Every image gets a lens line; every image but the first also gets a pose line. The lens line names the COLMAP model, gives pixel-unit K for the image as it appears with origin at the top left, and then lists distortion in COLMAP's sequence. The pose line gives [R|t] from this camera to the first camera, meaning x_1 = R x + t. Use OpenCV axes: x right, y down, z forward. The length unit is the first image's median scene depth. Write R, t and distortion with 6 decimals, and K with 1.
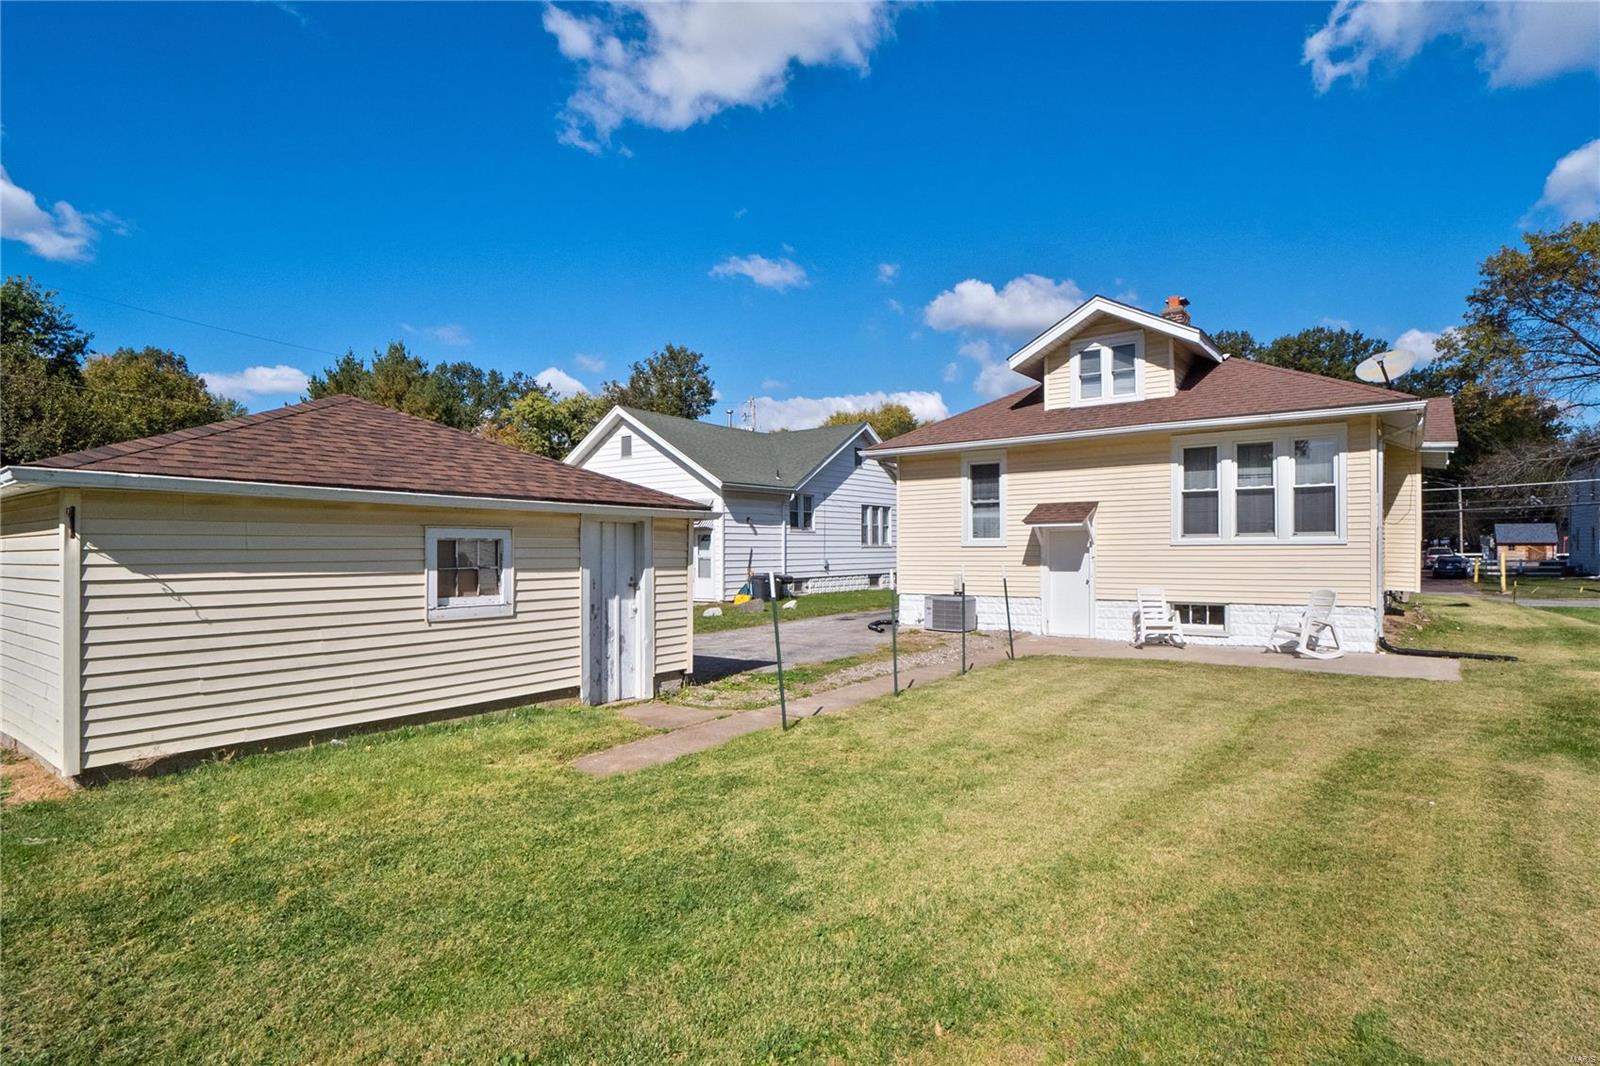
lens RADIAL K [[799.0, 0, 815.5], [0, 799.0, 554.0], [0, 0, 1]] dist [-0.000992, -0.000561]
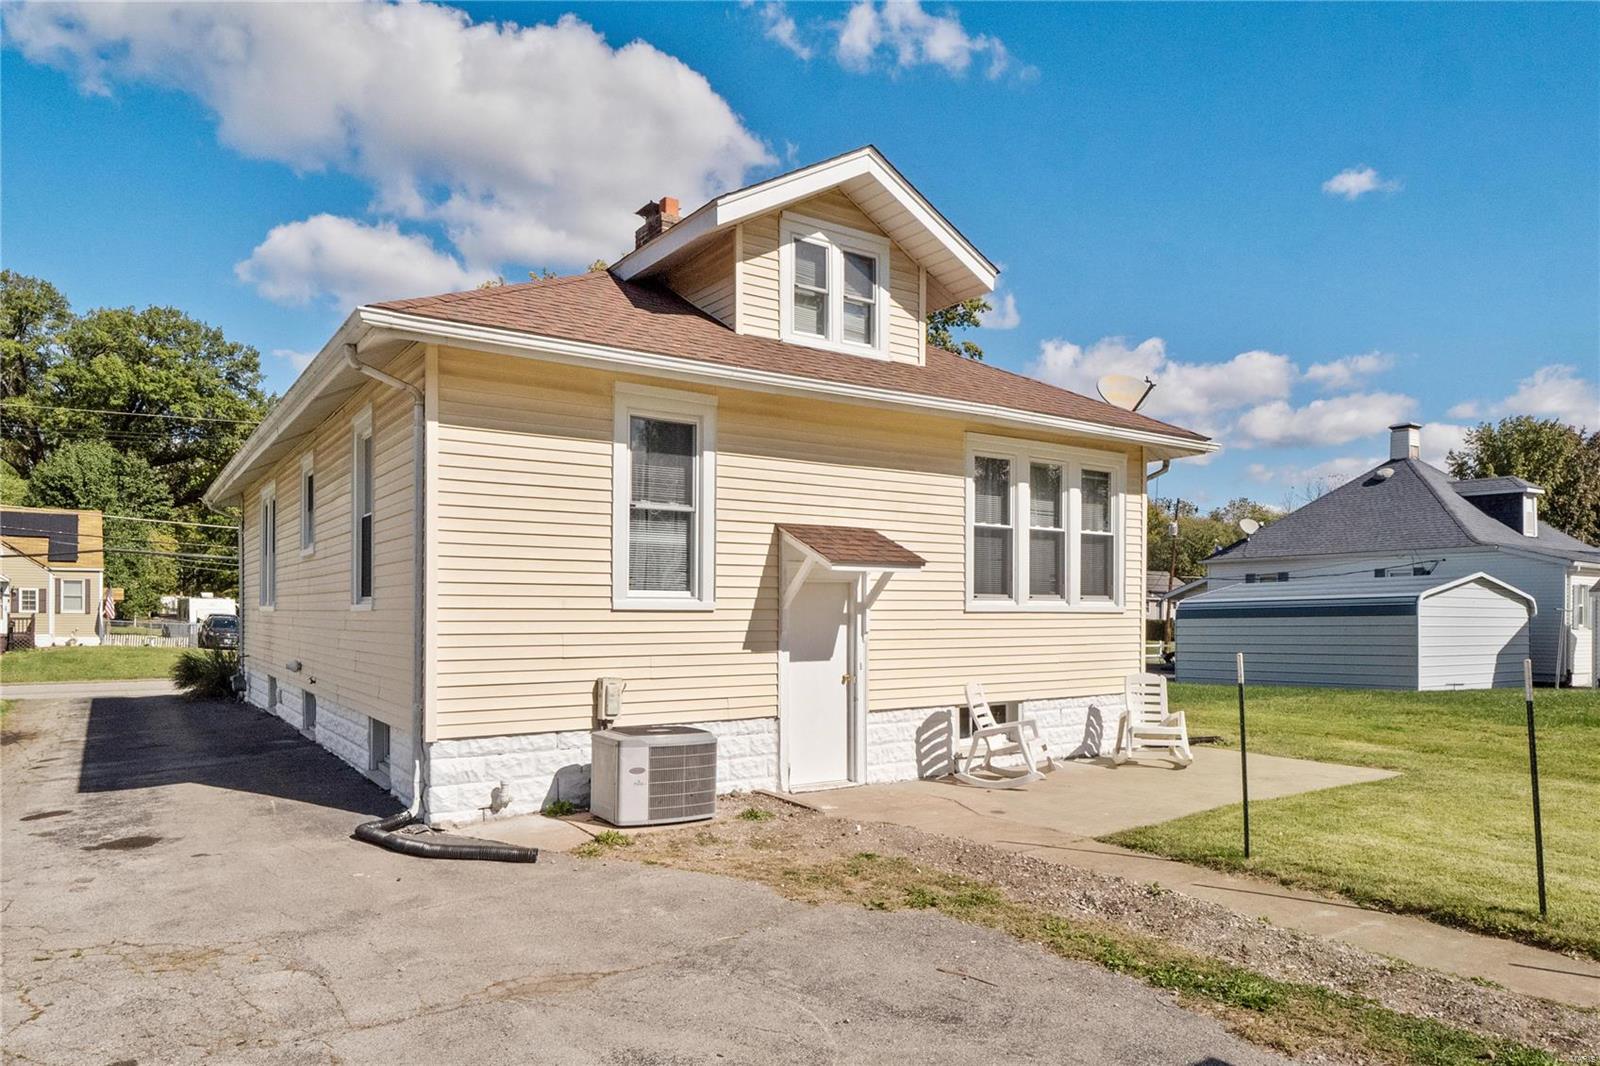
lens RADIAL K [[1023.5, 0, 805.6], [0, 1023.5, 627.4], [0, 0, 1]] dist [0.010472, 0.000885]
pose [[0.340770, -0.005911, 0.940128, -0.304185], [-0.000080, 0.999980, 0.006316, -0.003835], [-0.940147, -0.002228, 0.340763, 0.781520]]
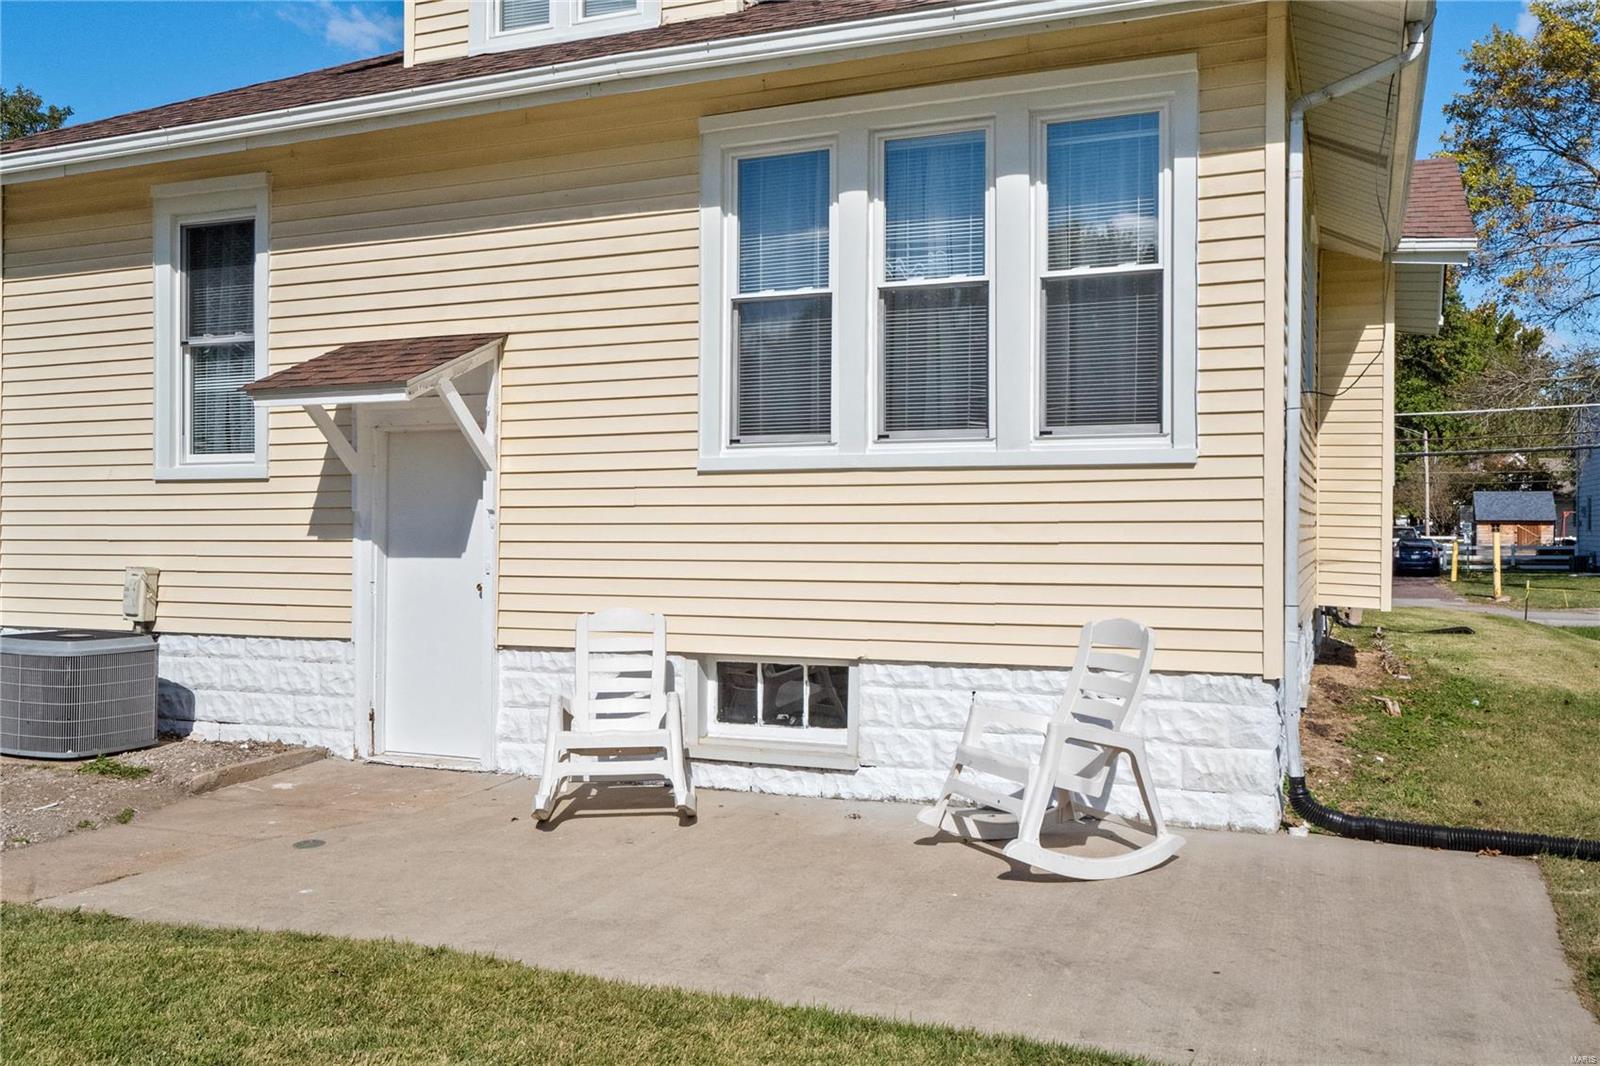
lens RADIAL K [[1294.3, 0, 800.3], [0, 1294.3, 532.7], [0, 0, 1]] dist [0.007091, 0.001026]
pose [[0.972549, 0.005764, 0.232626, 0.338058], [-0.005059, 0.999981, -0.003628, 0.013200], [-0.232642, 0.002352, 0.972560, 0.465226]]
